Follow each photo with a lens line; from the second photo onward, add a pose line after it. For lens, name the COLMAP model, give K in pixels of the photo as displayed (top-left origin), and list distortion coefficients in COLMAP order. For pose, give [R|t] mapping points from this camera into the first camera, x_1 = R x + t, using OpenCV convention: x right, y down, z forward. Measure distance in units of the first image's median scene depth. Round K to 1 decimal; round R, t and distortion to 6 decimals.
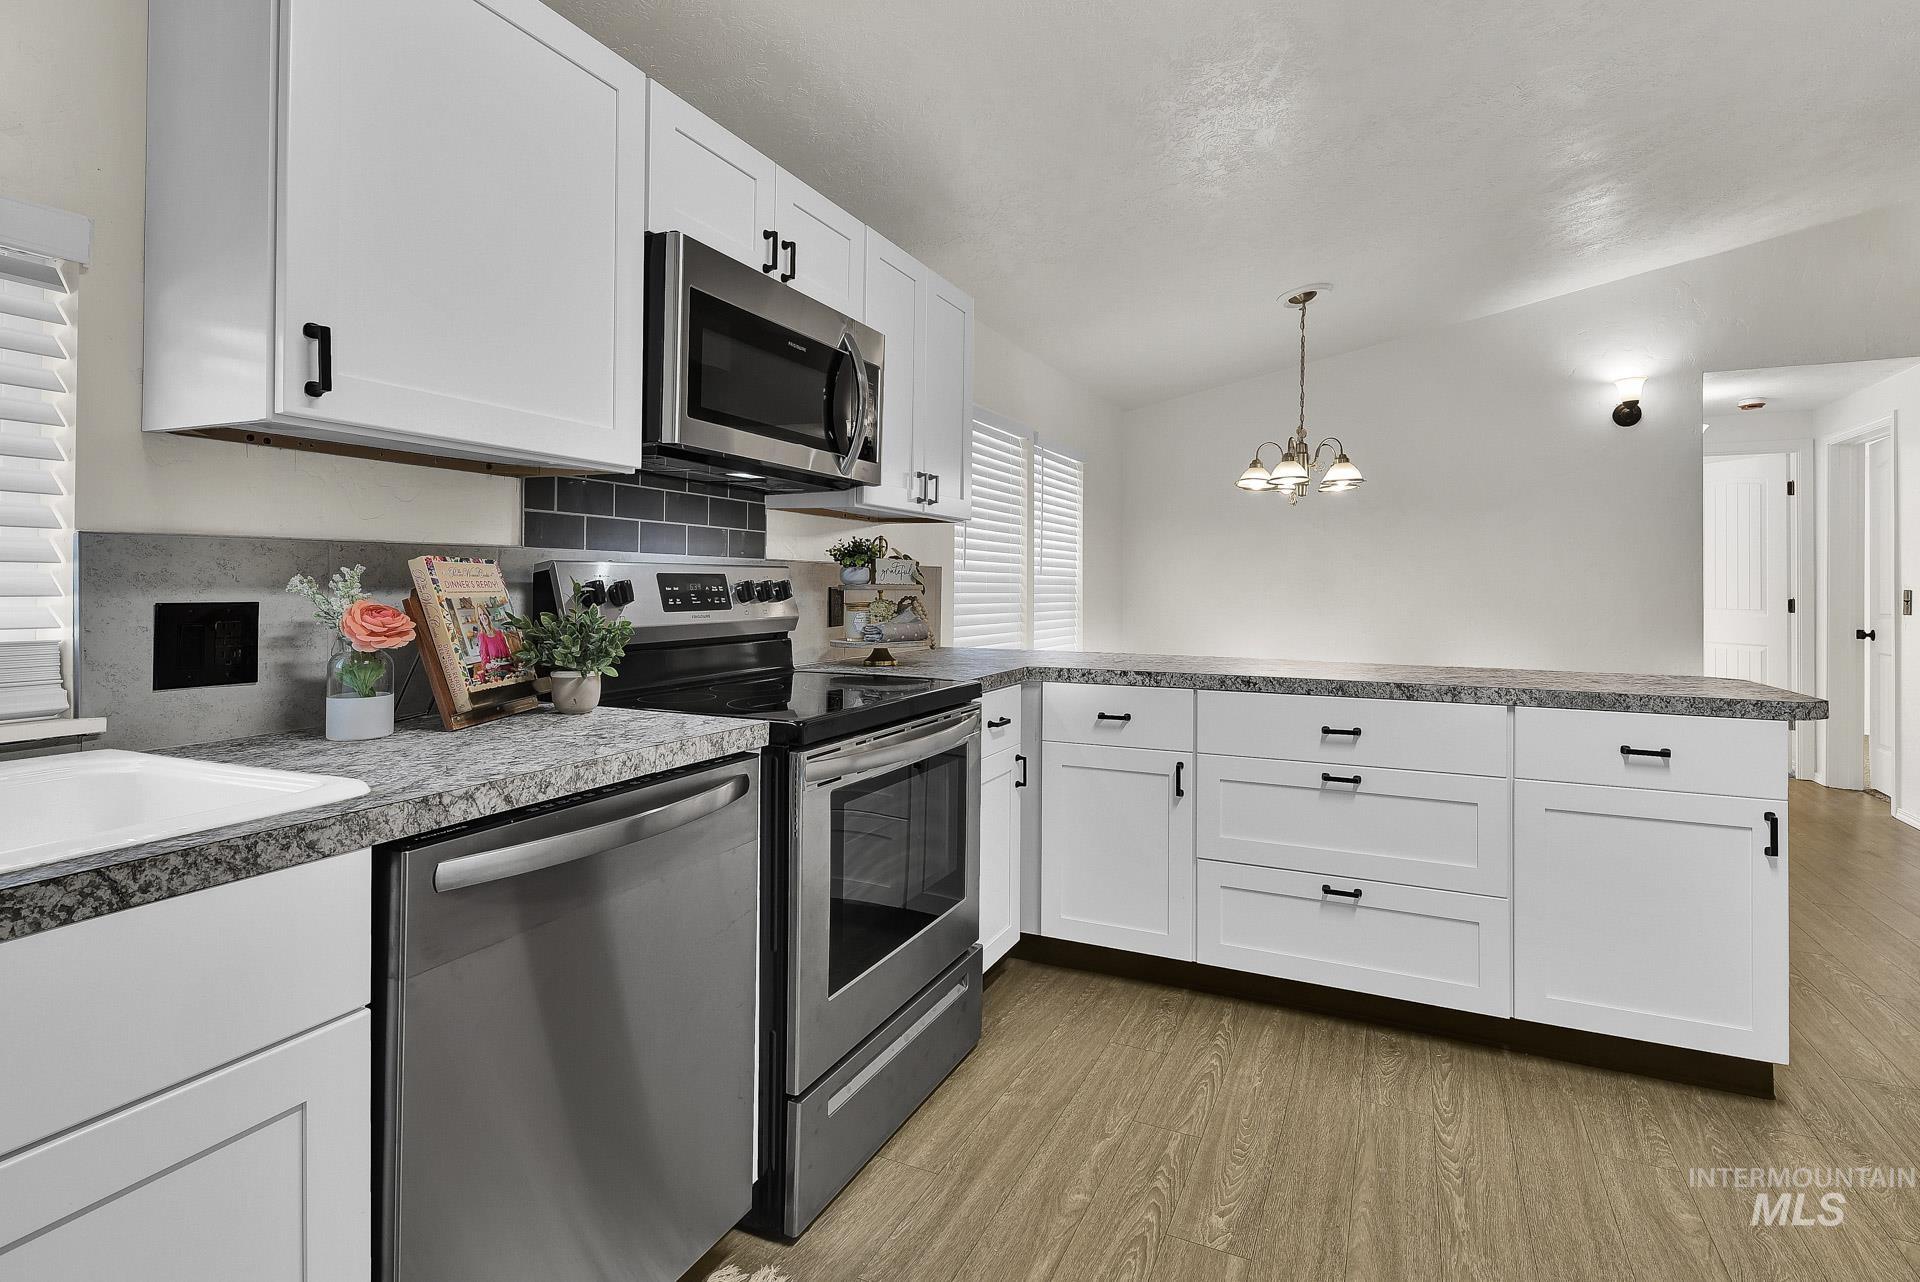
lens RADIAL K [[908.5, 0, 962.5], [0, 908.5, 570.9], [0, 0, 1]] dist [0.021630, 0.000085]
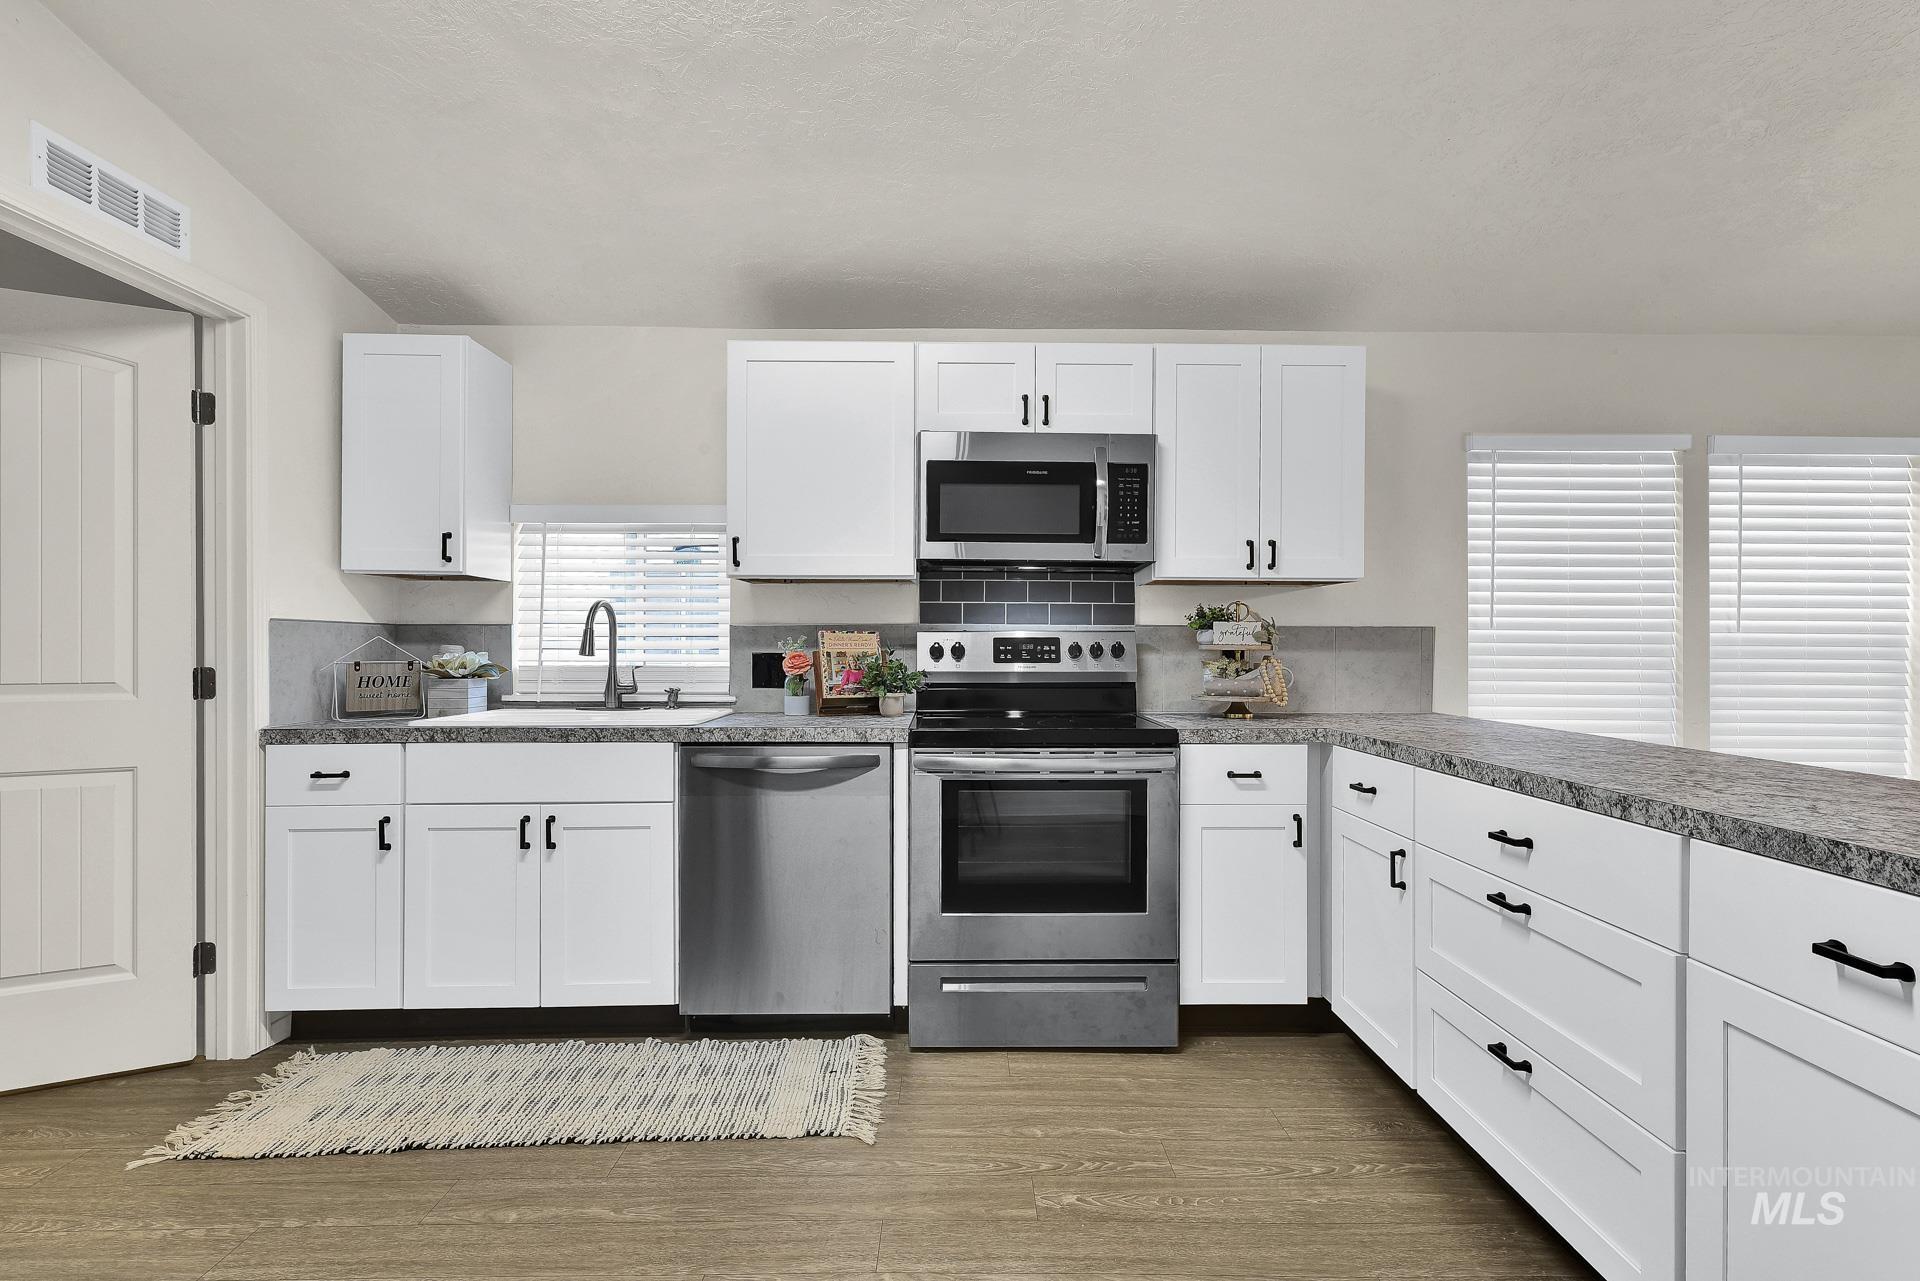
lens RADIAL K [[856.1, 0, 960.0], [0, 856.1, 640.5], [0, 0, 1]] dist [0.020391, -0.000208]
pose [[0.425963, -0.012065, -0.904660, 0.971946], [0.013839, 0.999881, -0.006819, 0.016853], [0.904635, -0.009615, 0.426079, 0.347372]]
